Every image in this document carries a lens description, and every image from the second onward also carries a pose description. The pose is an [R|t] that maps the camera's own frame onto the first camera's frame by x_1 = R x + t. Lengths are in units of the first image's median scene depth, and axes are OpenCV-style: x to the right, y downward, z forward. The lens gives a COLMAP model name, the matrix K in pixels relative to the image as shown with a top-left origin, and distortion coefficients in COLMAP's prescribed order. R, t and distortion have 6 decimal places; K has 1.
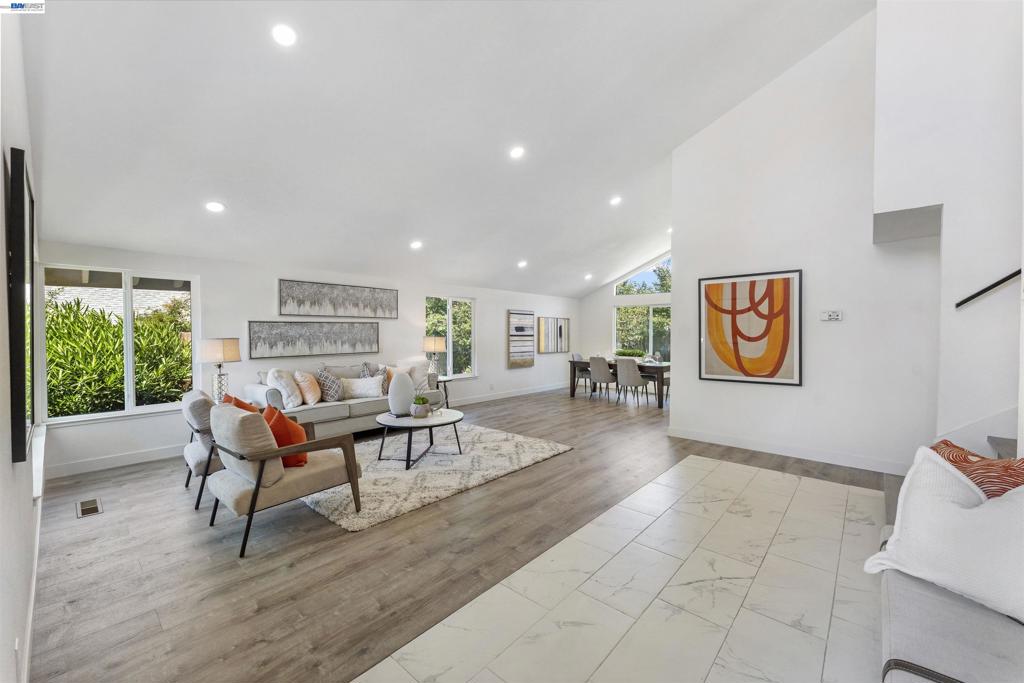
lens RADIAL K [[411.1, 0, 506.4], [0, 411.1, 341.5], [0, 0, 1]] dist [-0.000826, 0.000055]
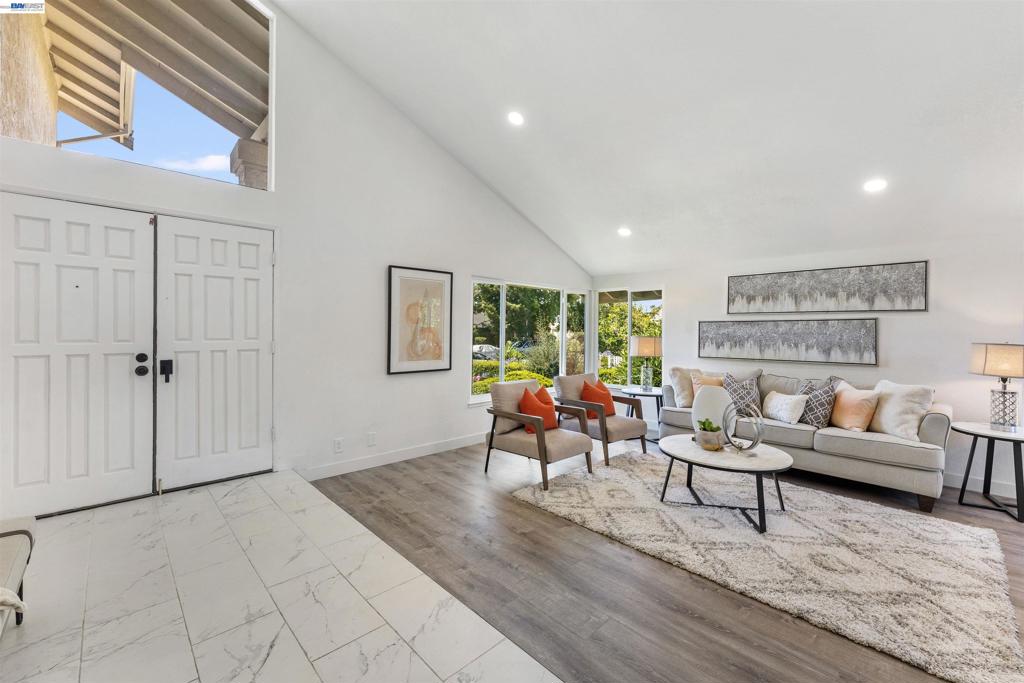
lens RADIAL K [[425.4, 0, 510.4], [0, 425.4, 331.9], [0, 0, 1]] dist [0.000852, 0.000183]
pose [[-0.086944, 0.003758, -0.996206, 0.482798], [-0.030265, 0.999521, 0.006412, -0.014677], [0.995753, 0.030708, -0.086788, 0.596745]]
